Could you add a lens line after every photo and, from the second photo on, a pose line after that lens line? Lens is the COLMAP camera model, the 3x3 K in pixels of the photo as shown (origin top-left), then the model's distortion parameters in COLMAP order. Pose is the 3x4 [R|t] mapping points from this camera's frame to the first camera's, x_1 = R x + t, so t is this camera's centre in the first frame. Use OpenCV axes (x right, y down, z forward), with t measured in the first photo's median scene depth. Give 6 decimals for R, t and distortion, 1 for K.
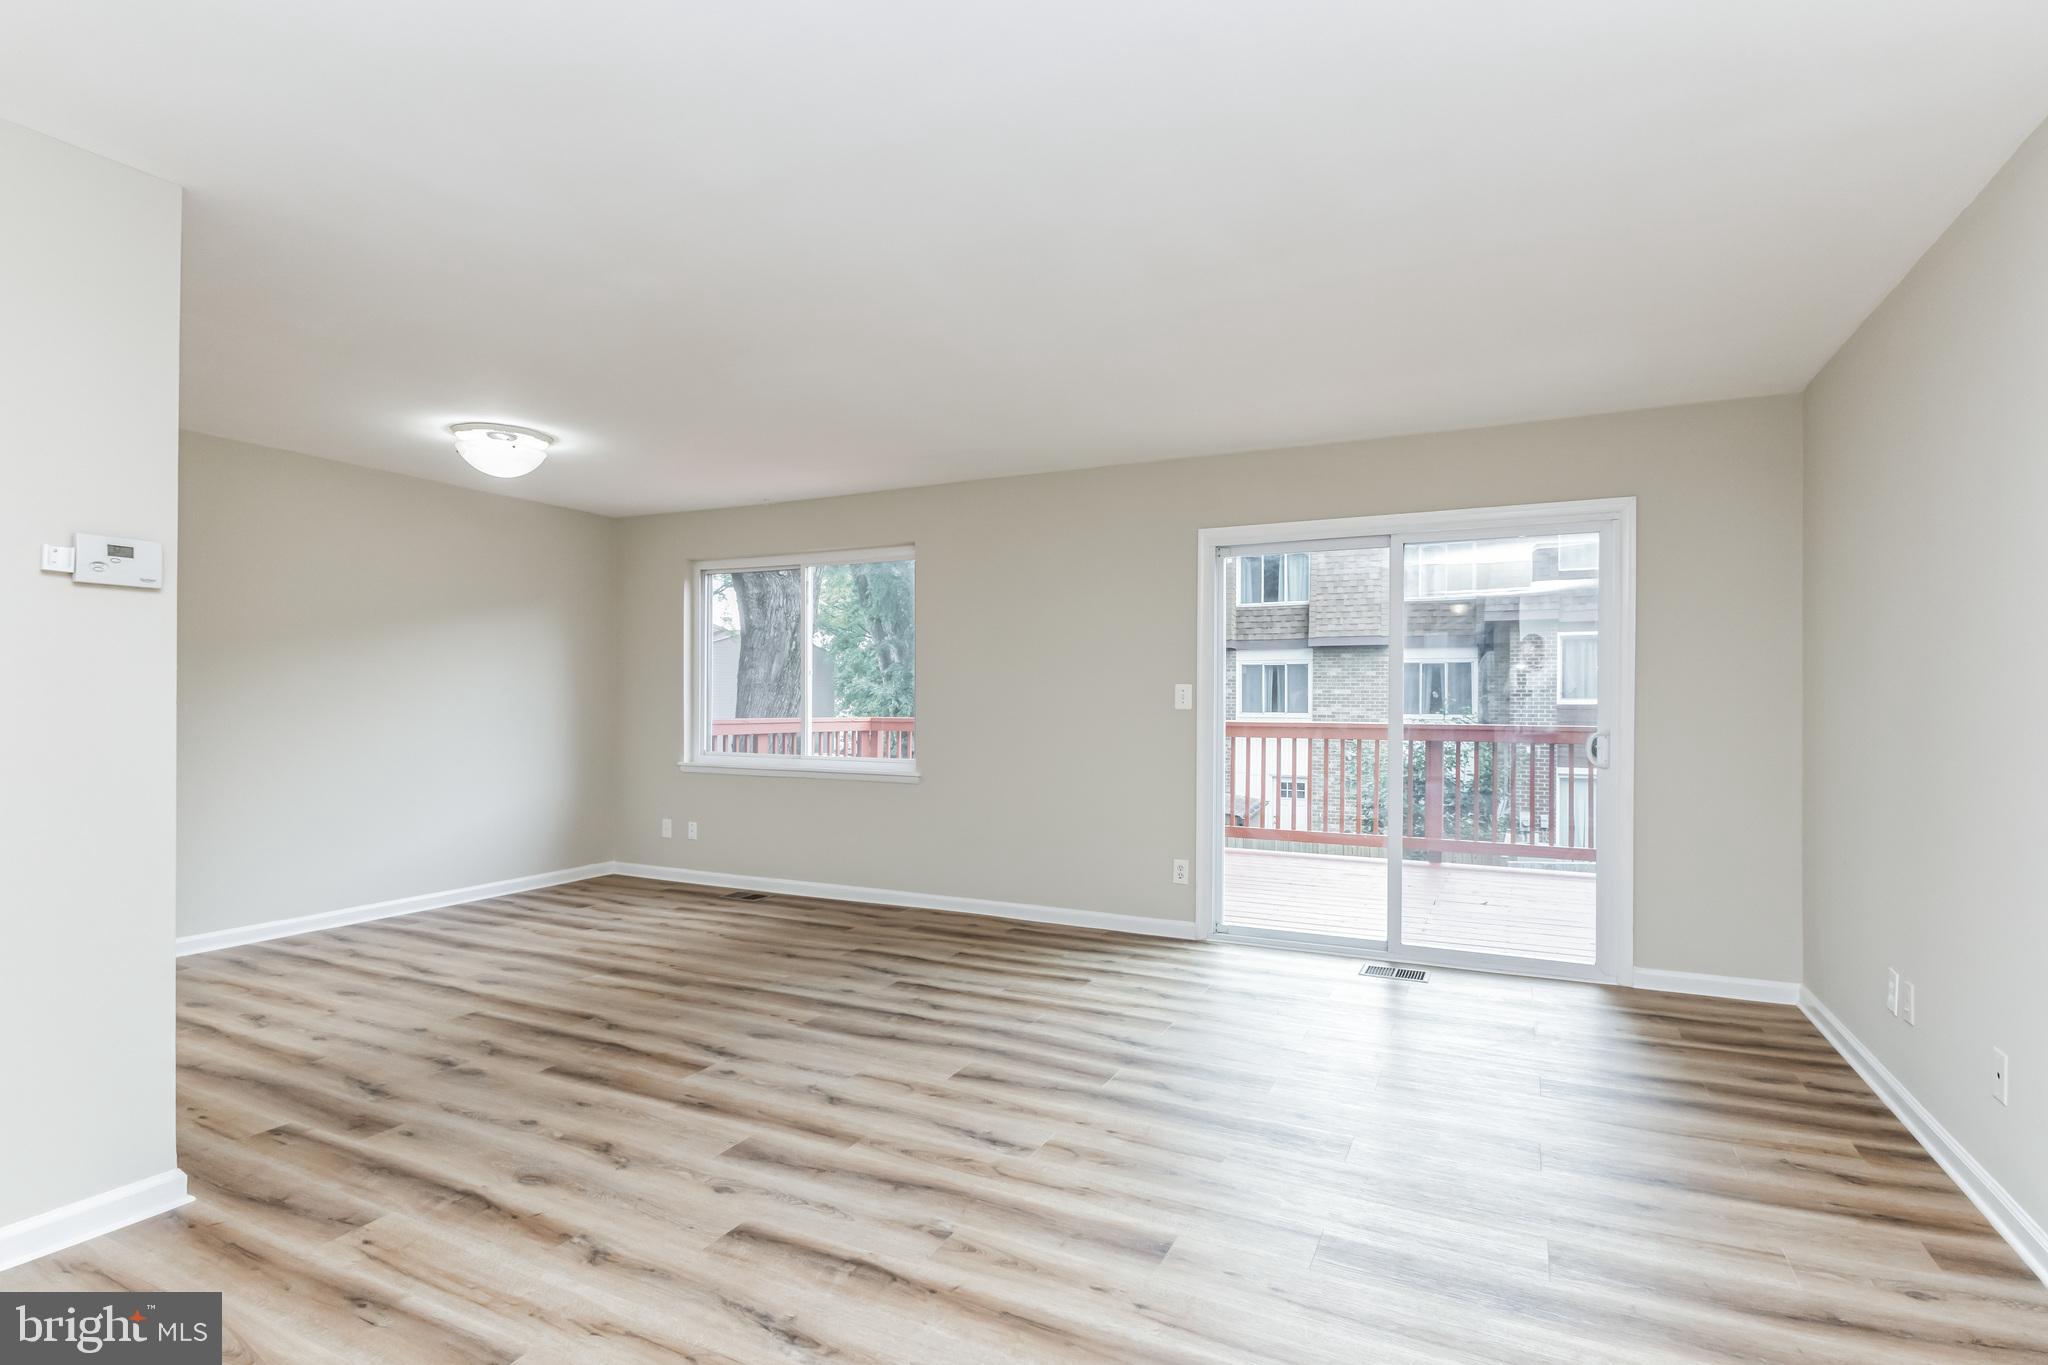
lens RADIAL K [[970.8, 0, 1085.6], [0, 970.8, 696.7], [0, 0, 1]] dist [0.004572, -0.000435]
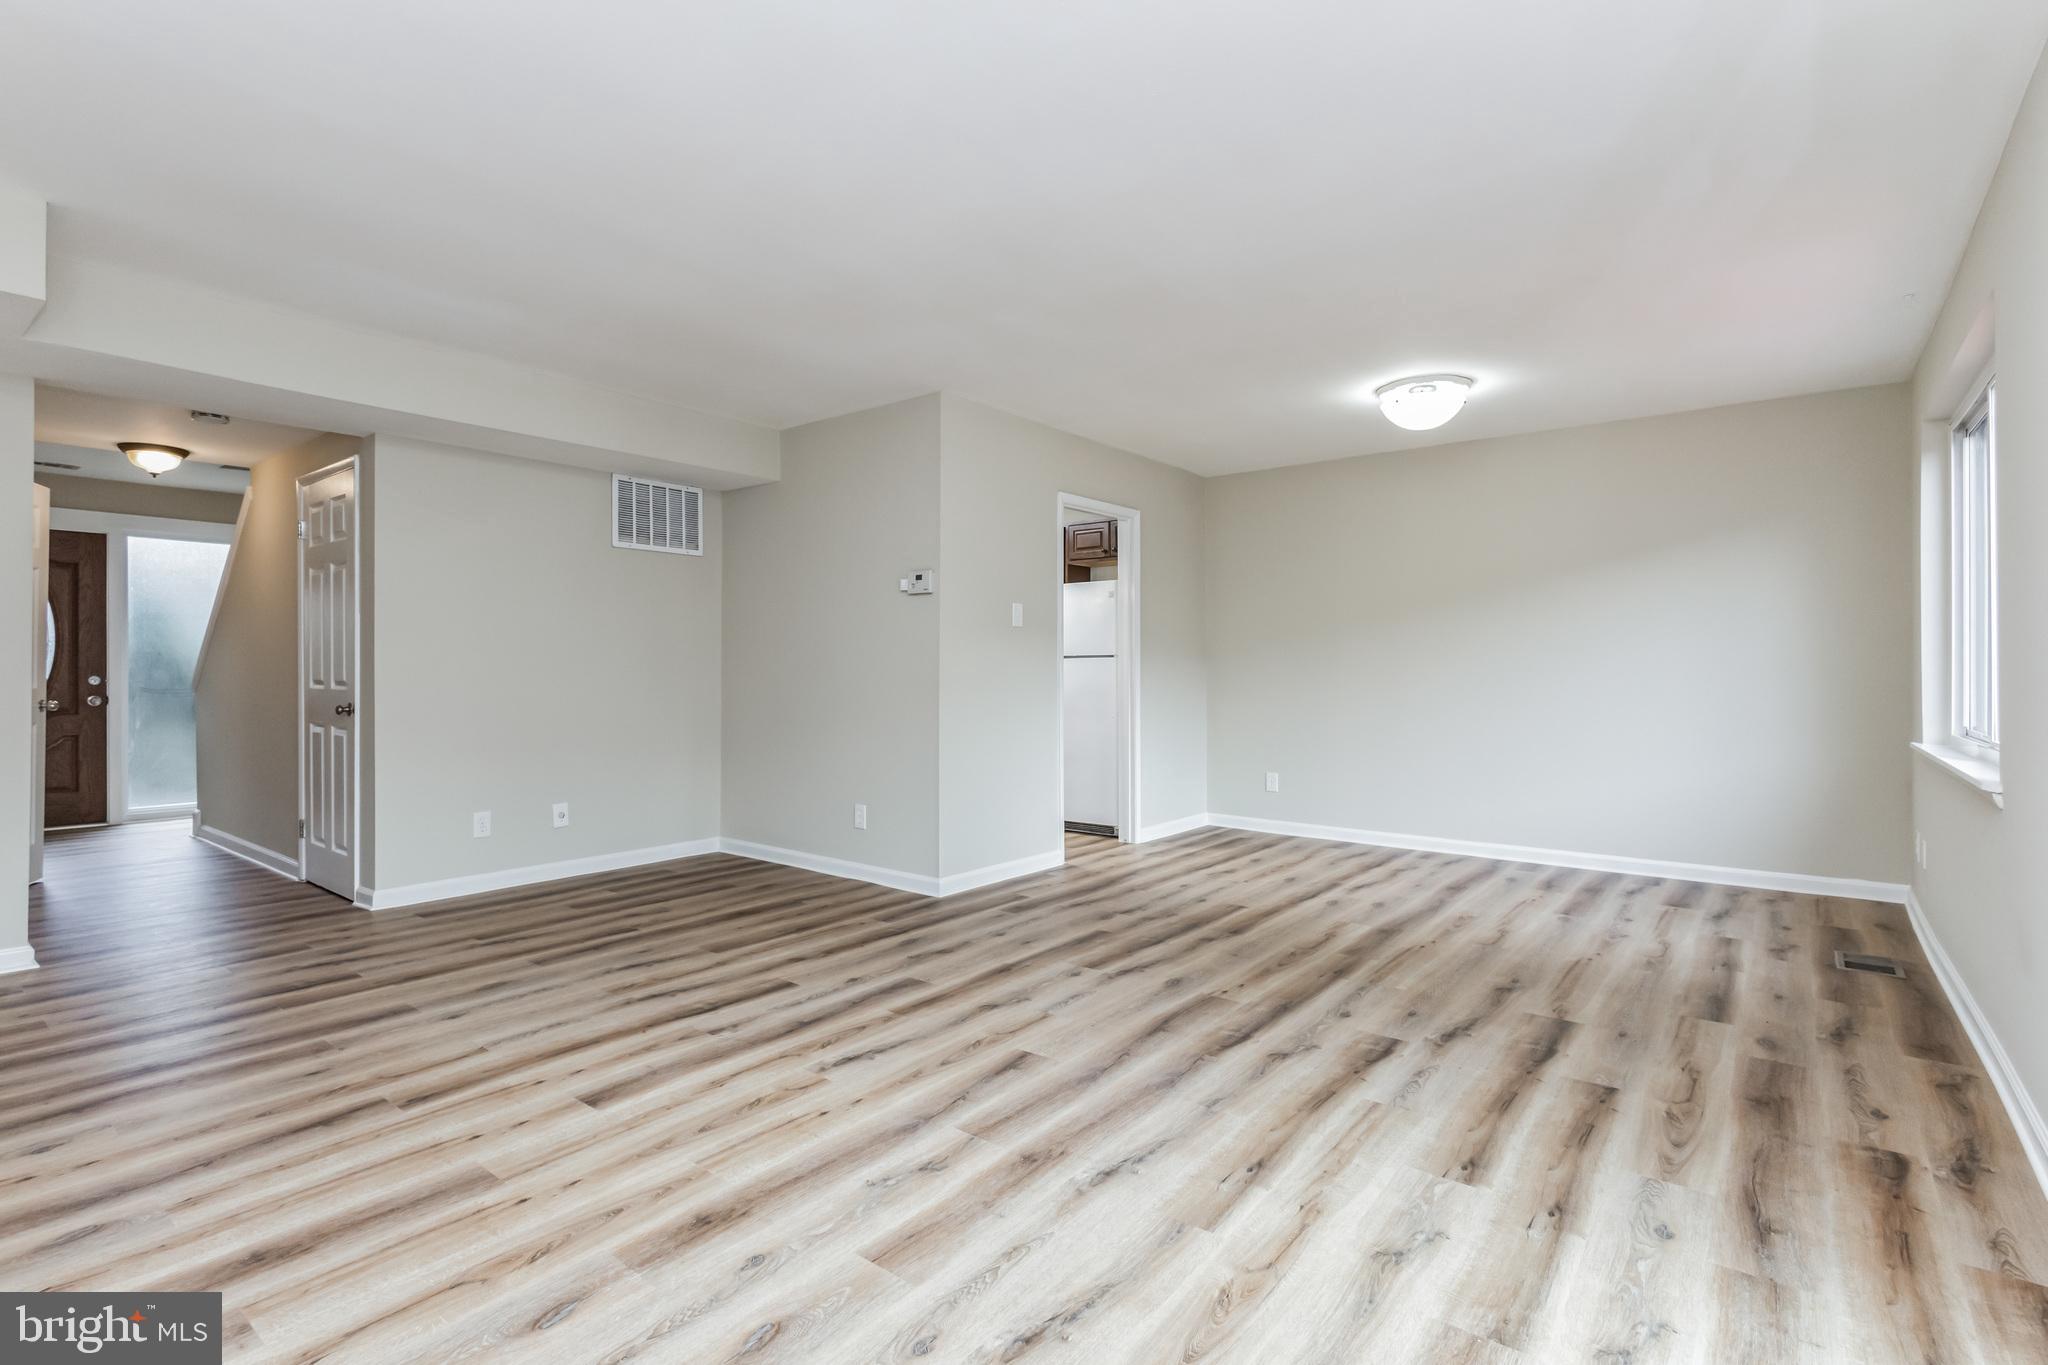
lens RADIAL K [[970.8, 0, 958.8], [0, 970.8, 676.6], [0, 0, 1]] dist [0.004572, -0.000435]
pose [[-0.278844, -0.000270, -0.960336, 0.637966], [0.000042, 1.000000, -0.000293, 0.049266], [0.960336, -0.000122, -0.278844, 1.058648]]
